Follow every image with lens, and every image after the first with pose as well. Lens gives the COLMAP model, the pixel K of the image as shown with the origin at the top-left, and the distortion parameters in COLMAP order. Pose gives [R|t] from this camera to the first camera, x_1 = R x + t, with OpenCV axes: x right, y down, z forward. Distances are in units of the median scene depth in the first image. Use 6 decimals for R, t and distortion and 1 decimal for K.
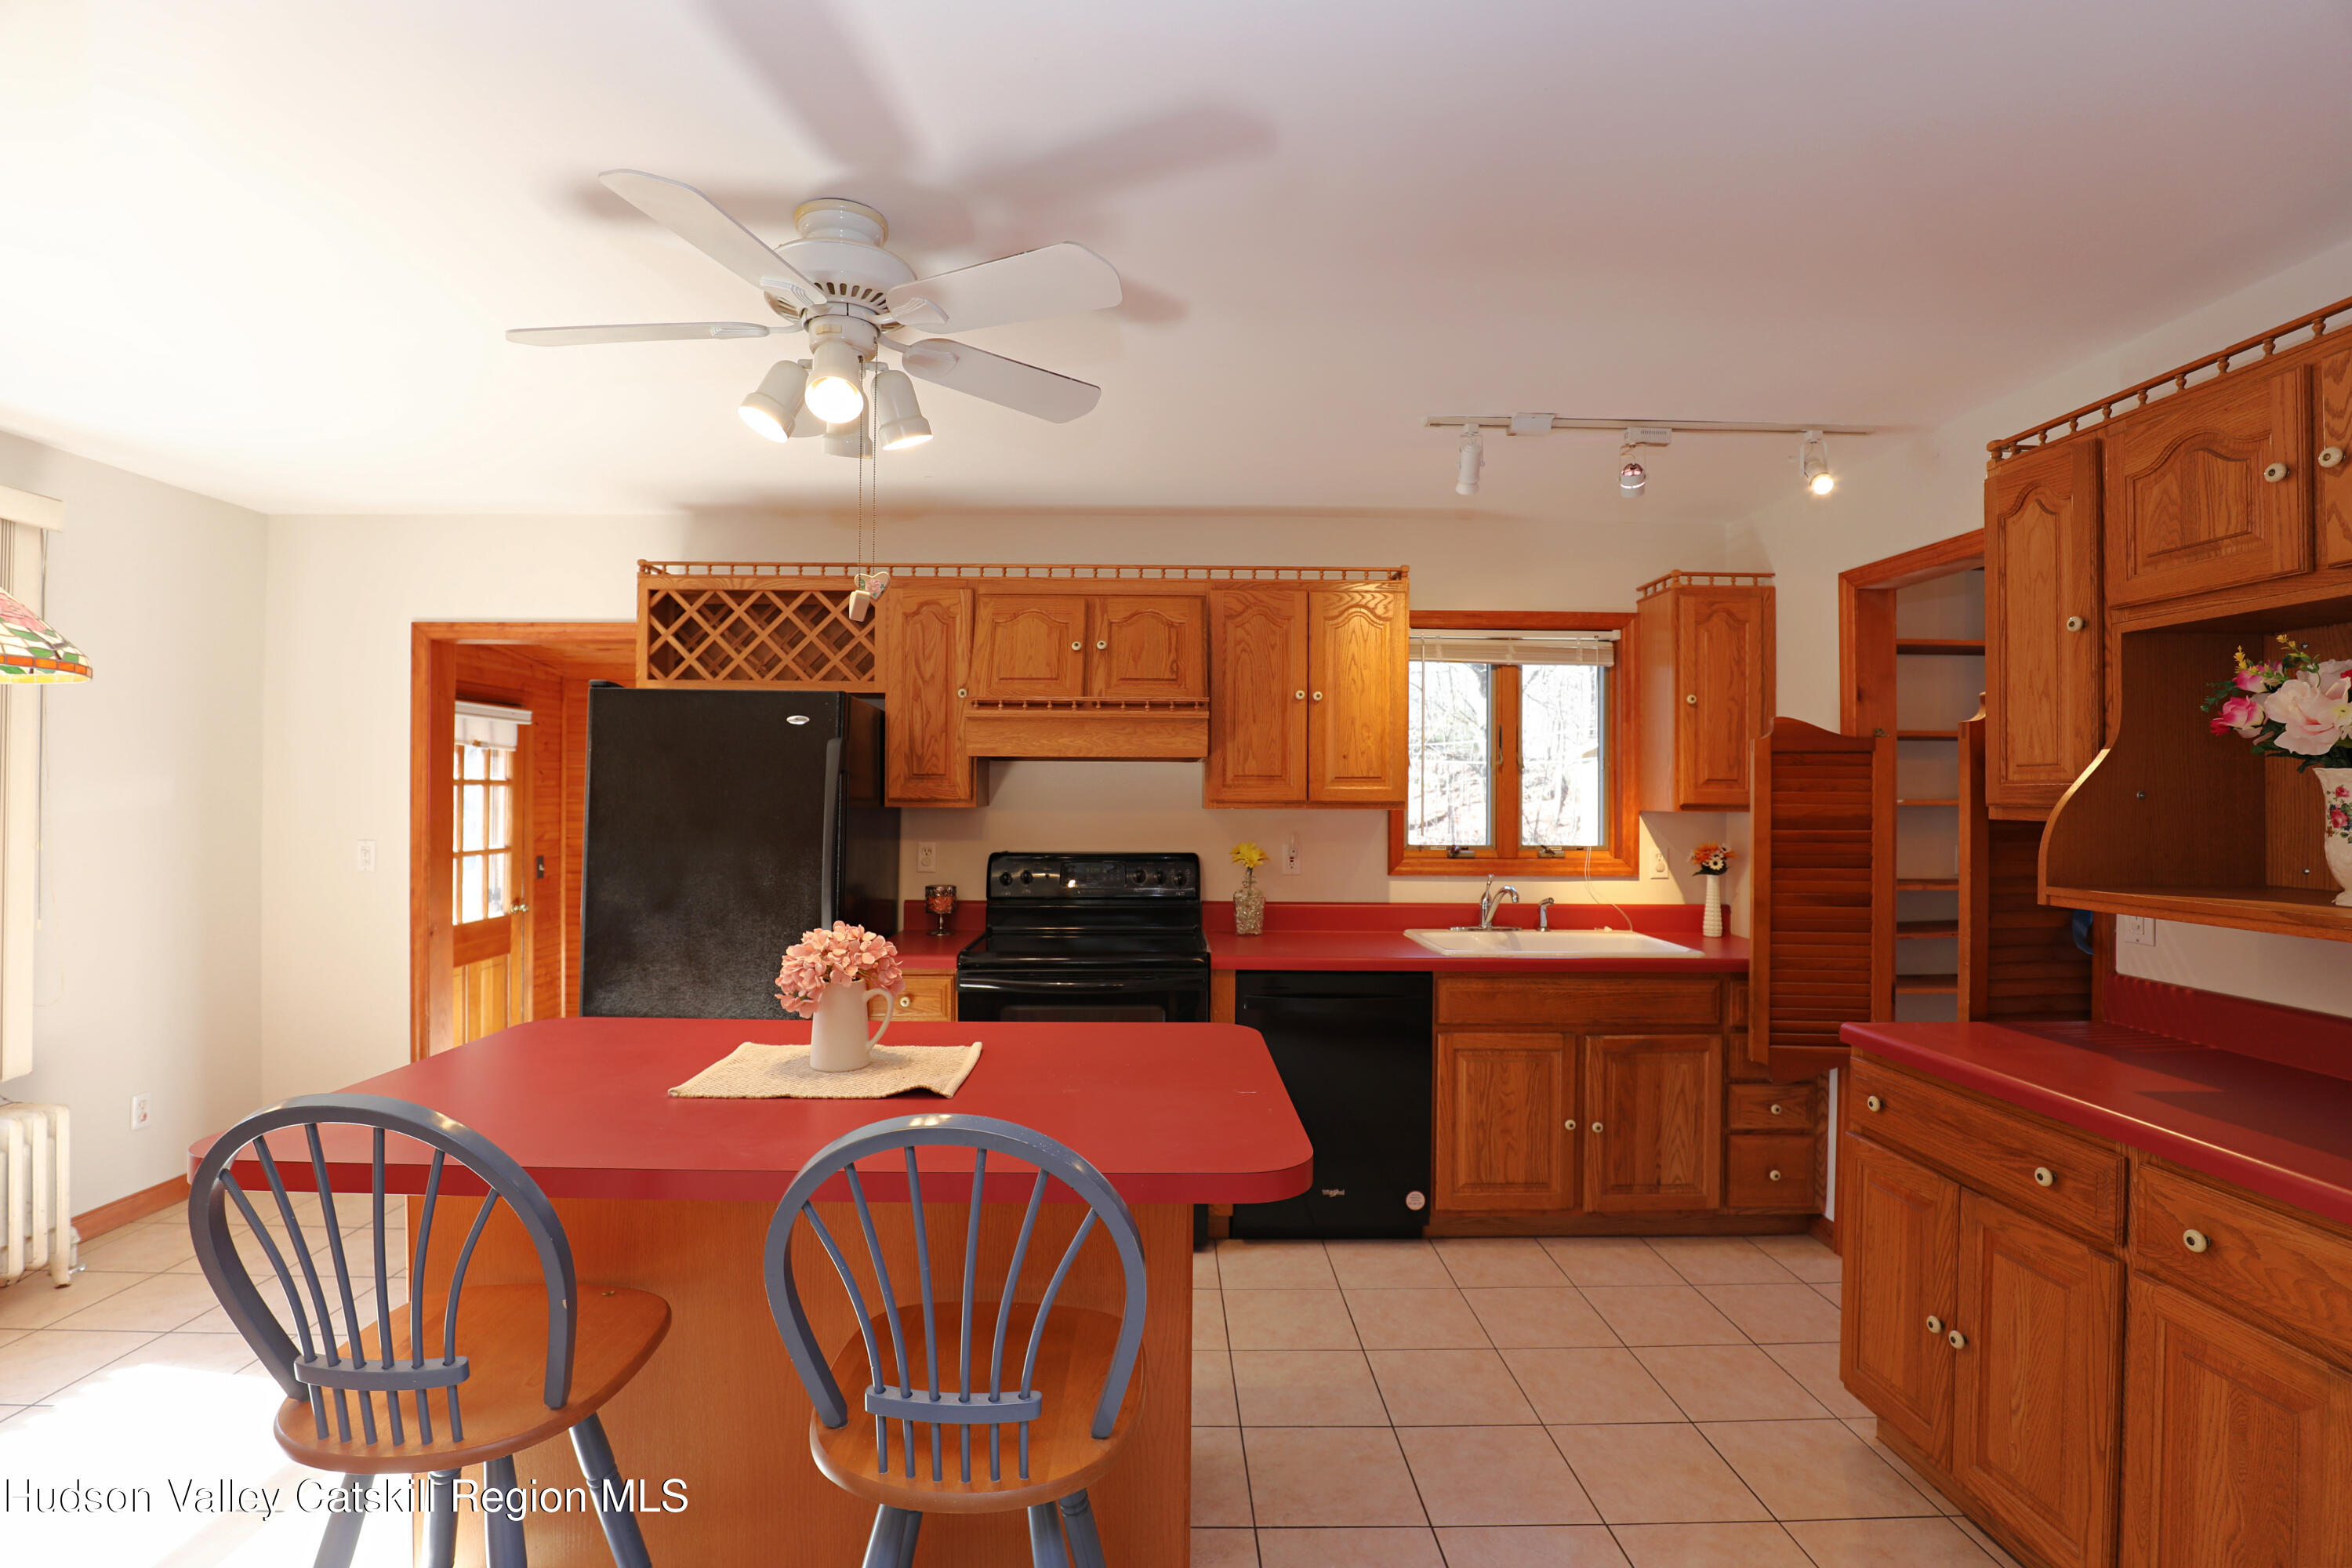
lens RADIAL K [[1075.6, 0, 1165.1], [0, 1075.6, 791.4], [0, 0, 1]] dist [-0.024139, -0.000386]
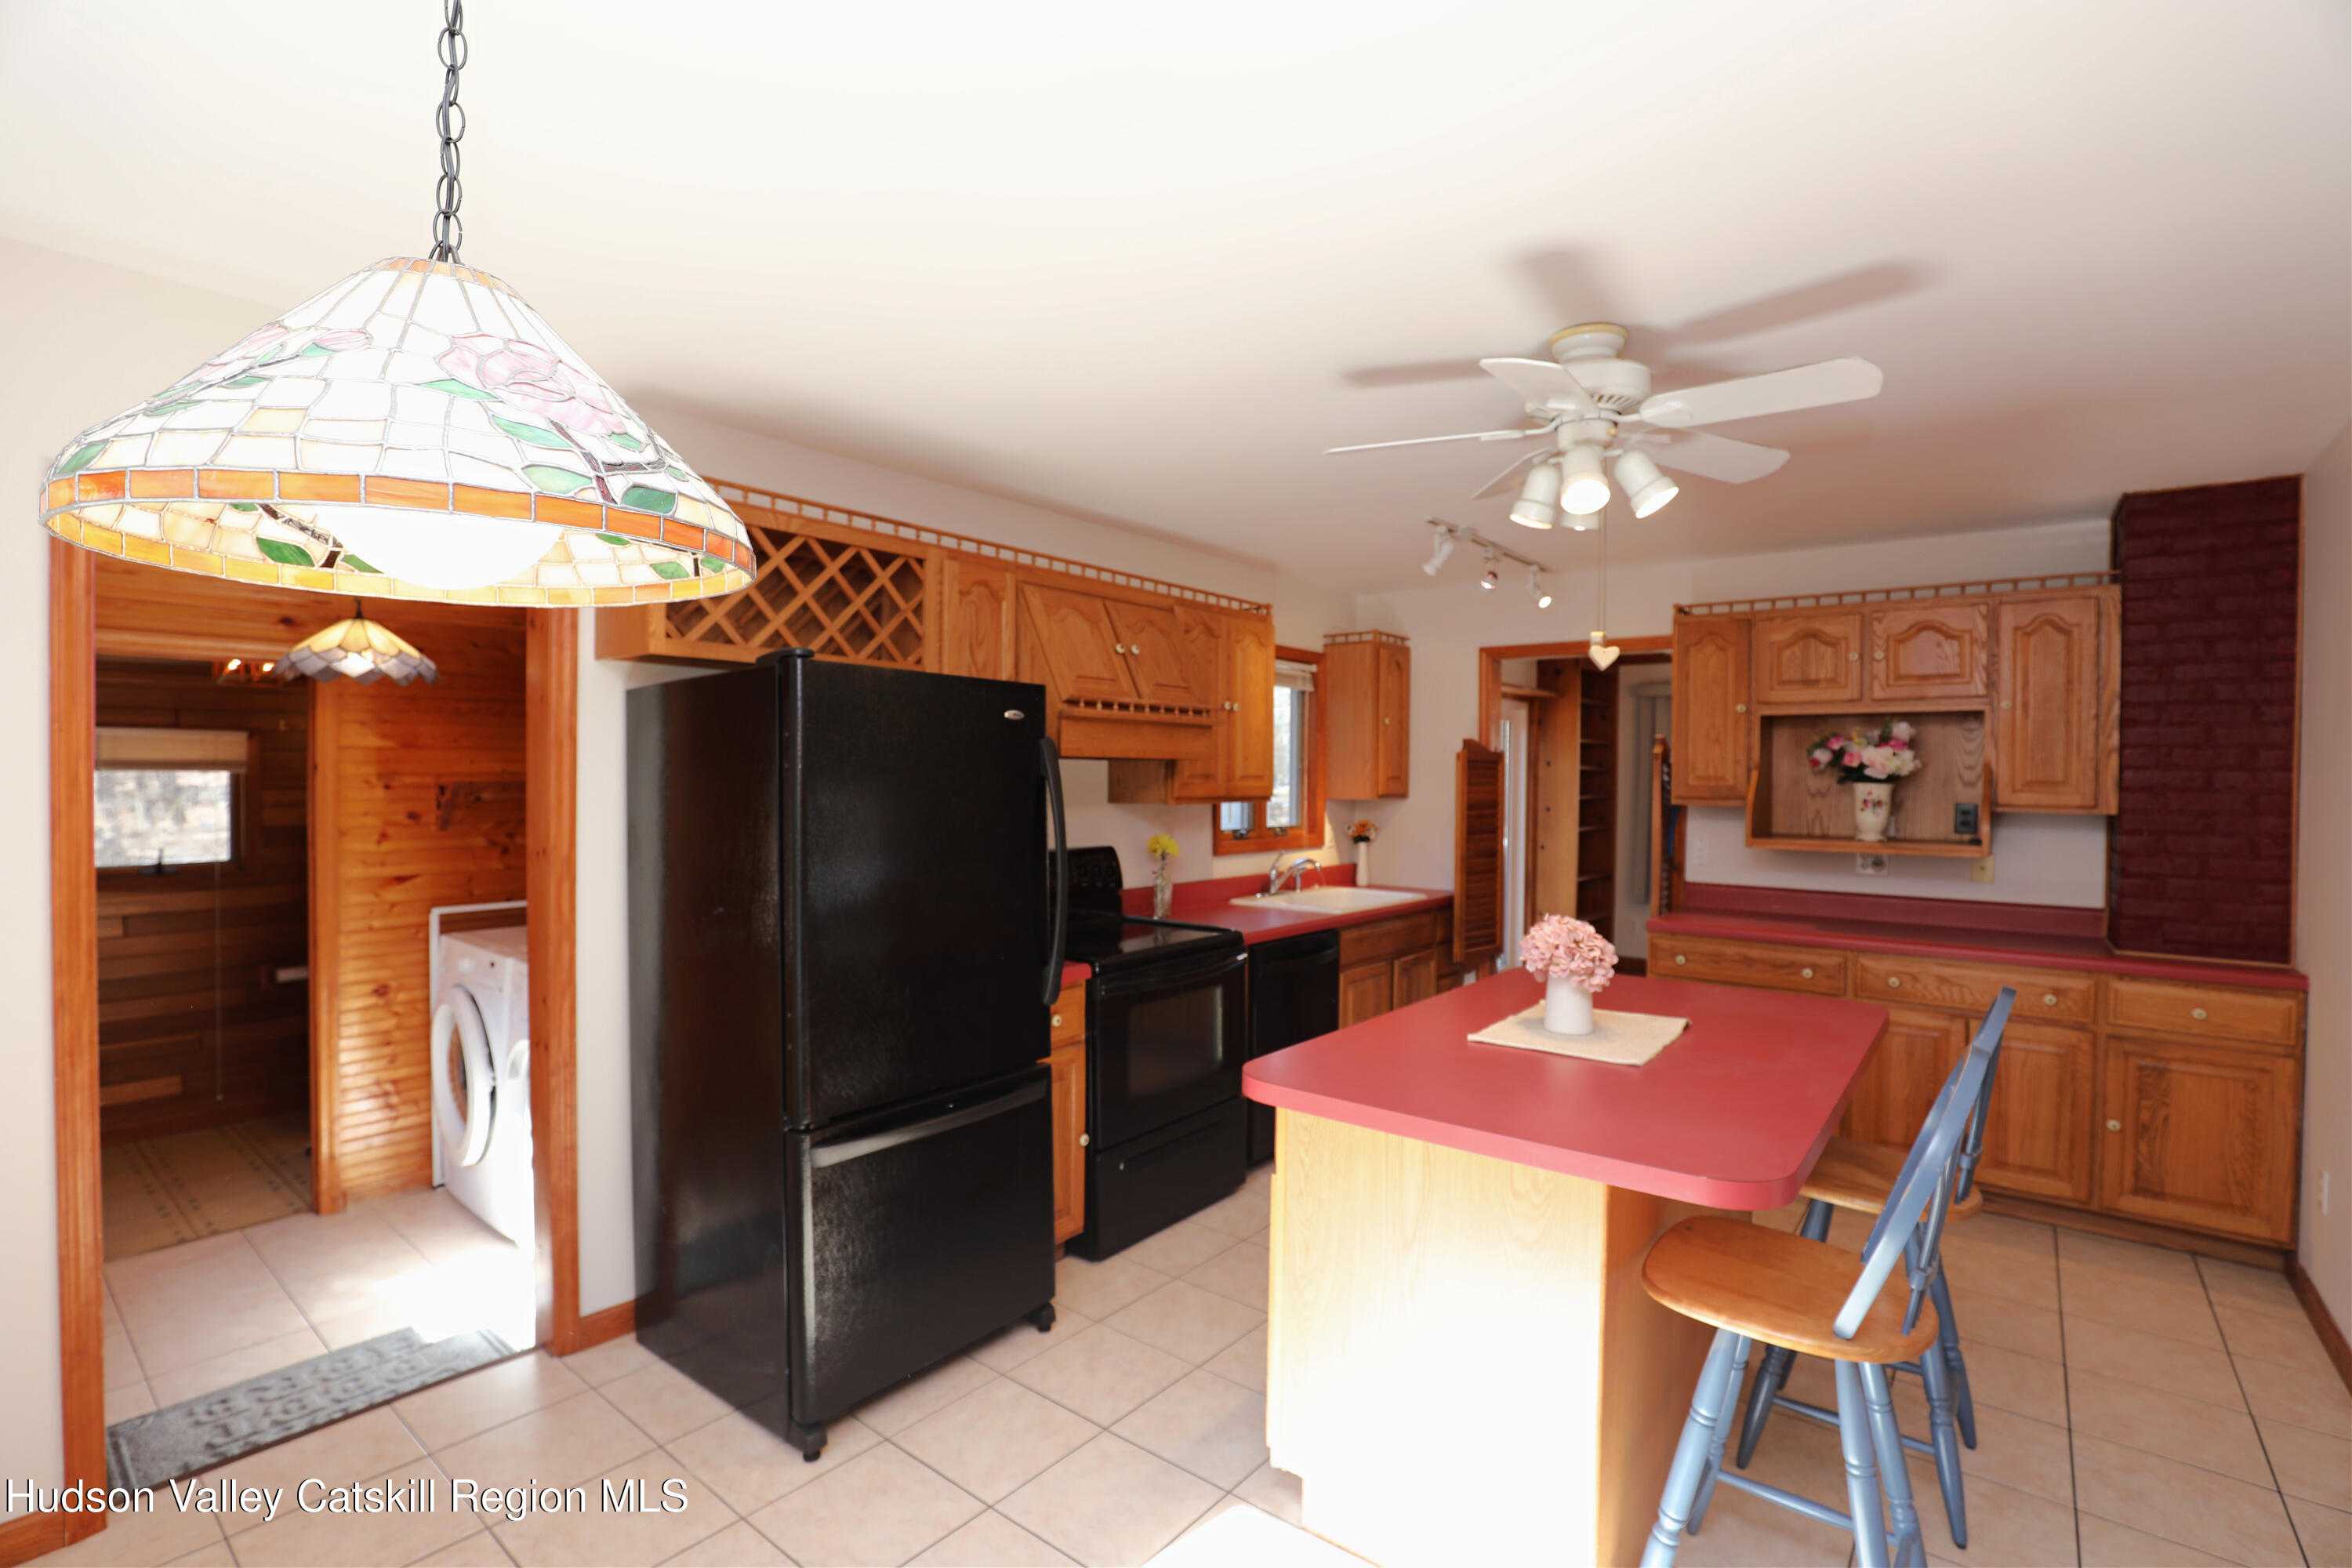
lens RADIAL K [[1075.6, 0, 1165.1], [0, 1075.6, 791.4], [0, 0, 1]] dist [-0.024139, -0.000386]
pose [[0.642099, -0.012788, 0.766515, -0.850693], [-0.006038, 0.999745, 0.021737, -0.022214], [-0.766598, -0.018586, 0.641858, 0.313667]]
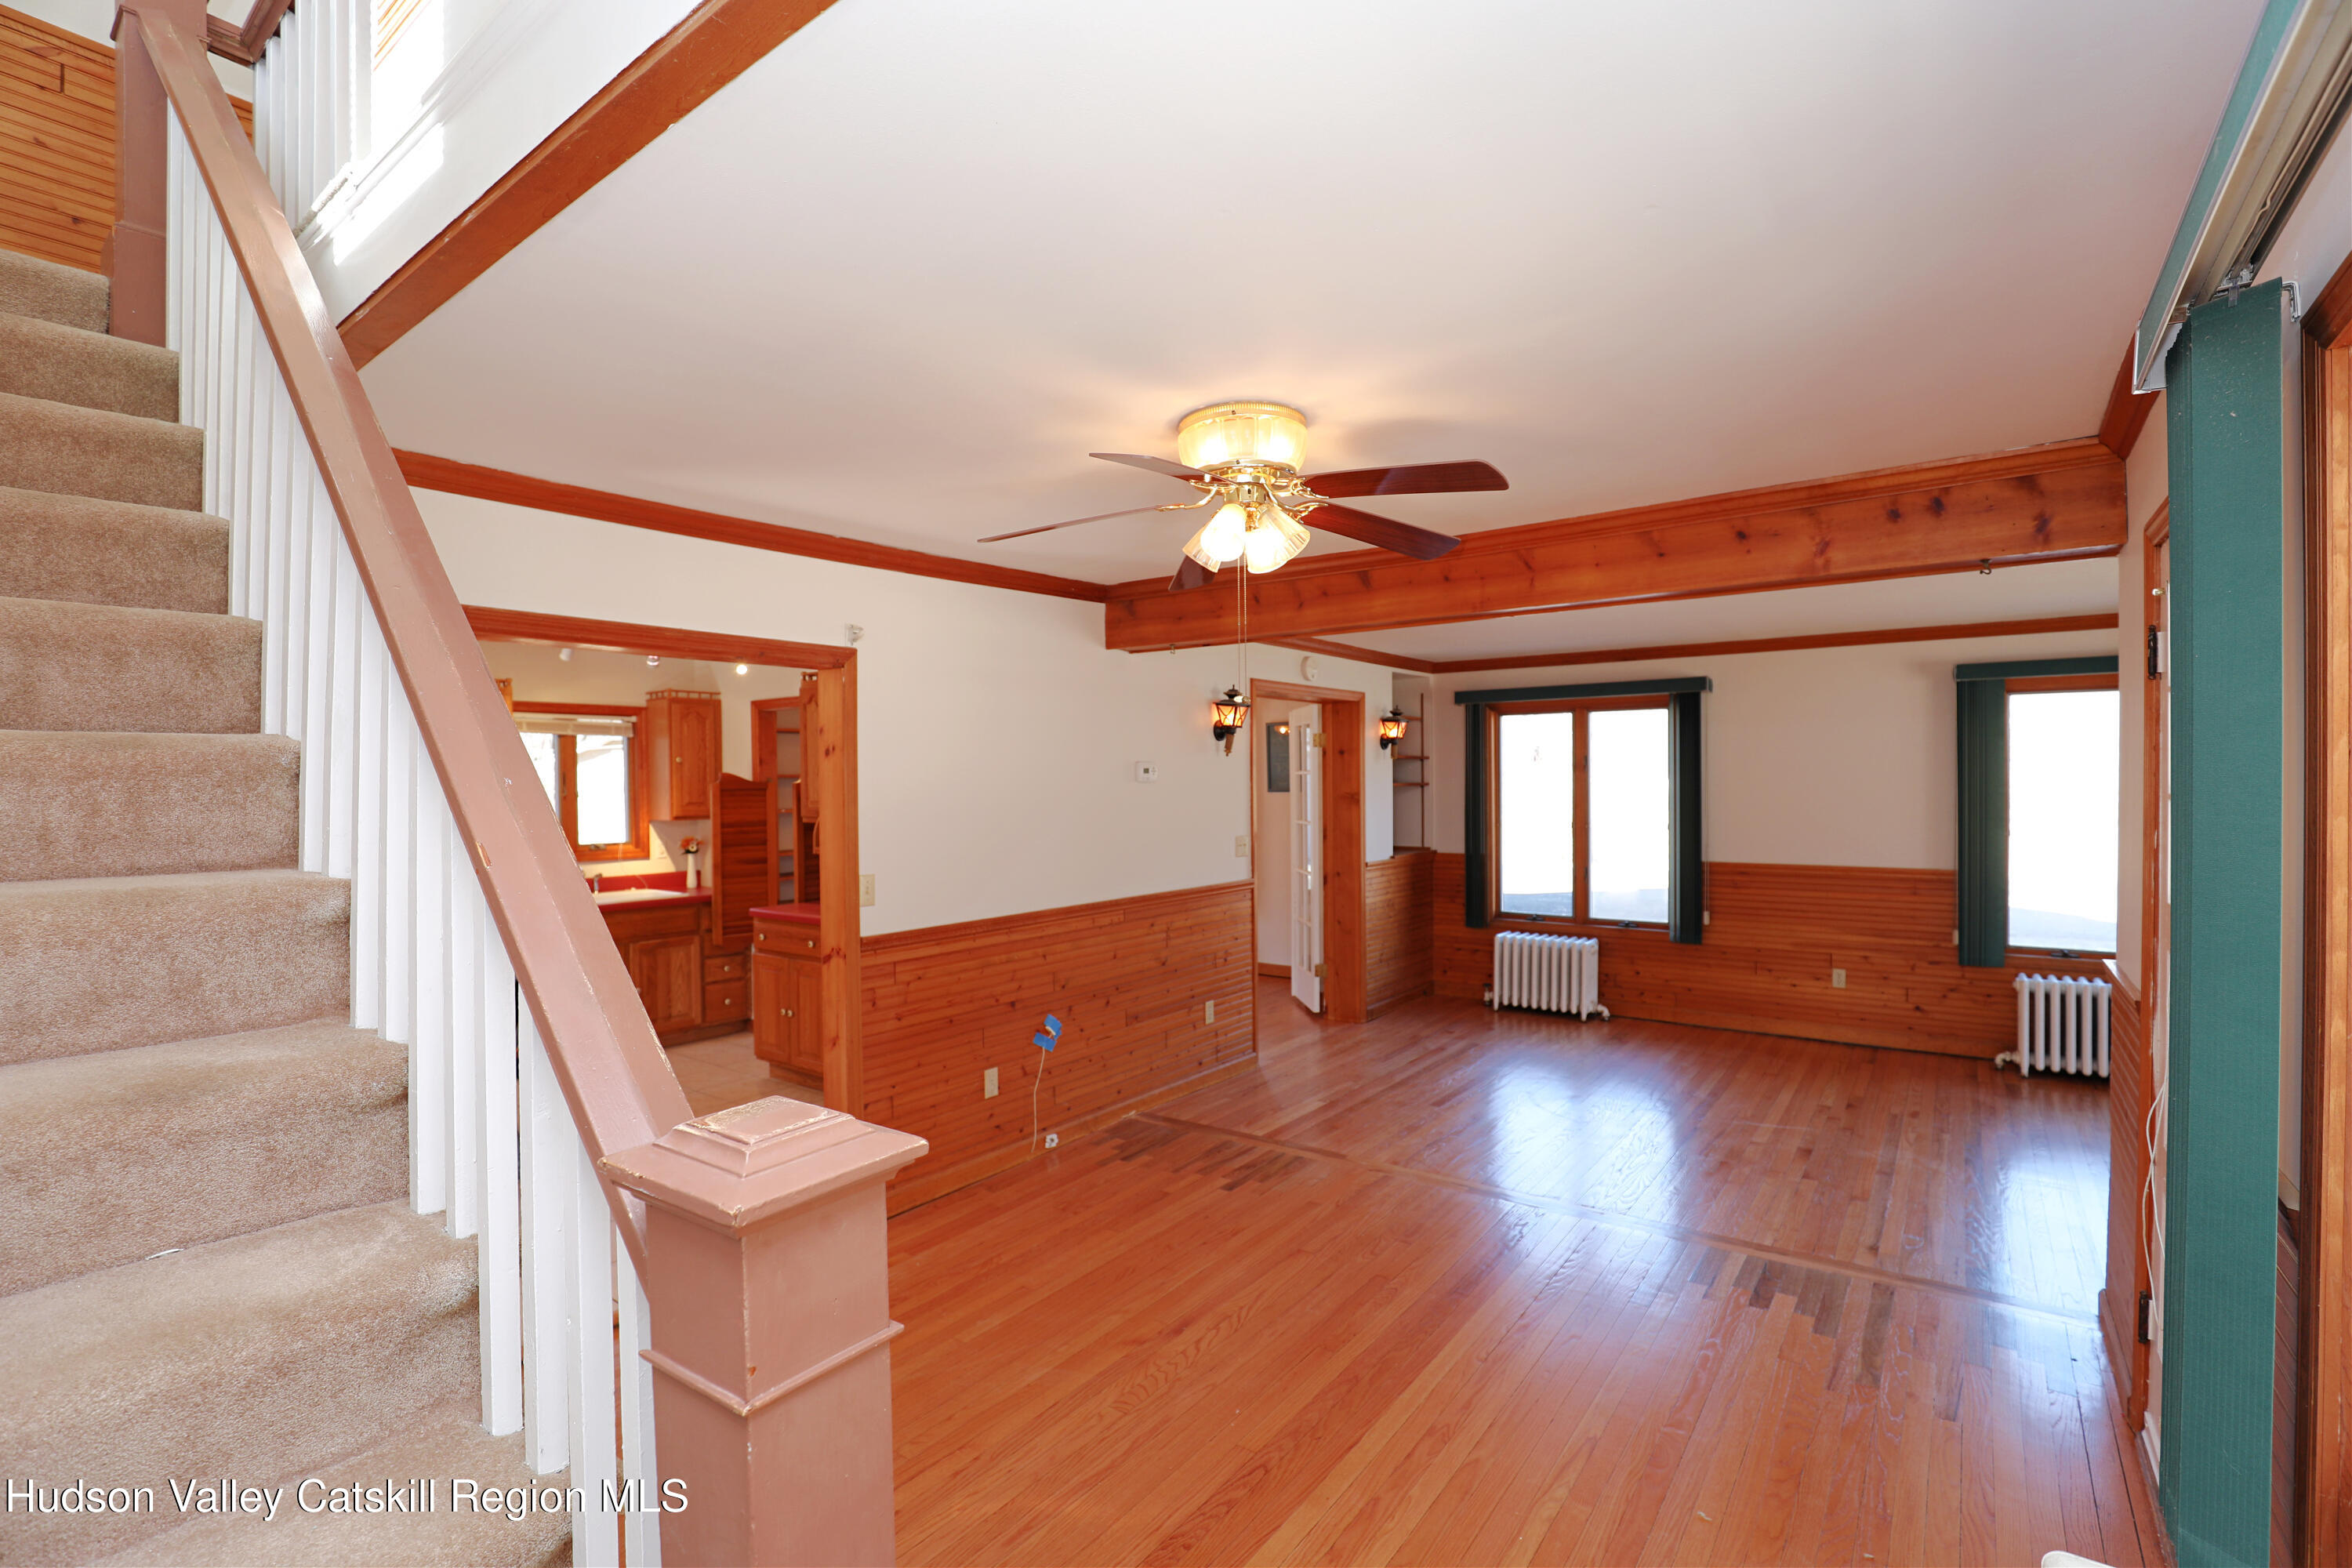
lens RADIAL K [[1075.6, 0, 1165.1], [0, 1075.6, 791.4], [0, 0, 1]] dist [-0.024139, -0.000386]
pose [[0.614312, -0.018948, 0.788836, -0.478811], [0.013415, 0.999818, 0.013569, -0.047707], [-0.788949, 0.002247, 0.614454, -0.847663]]
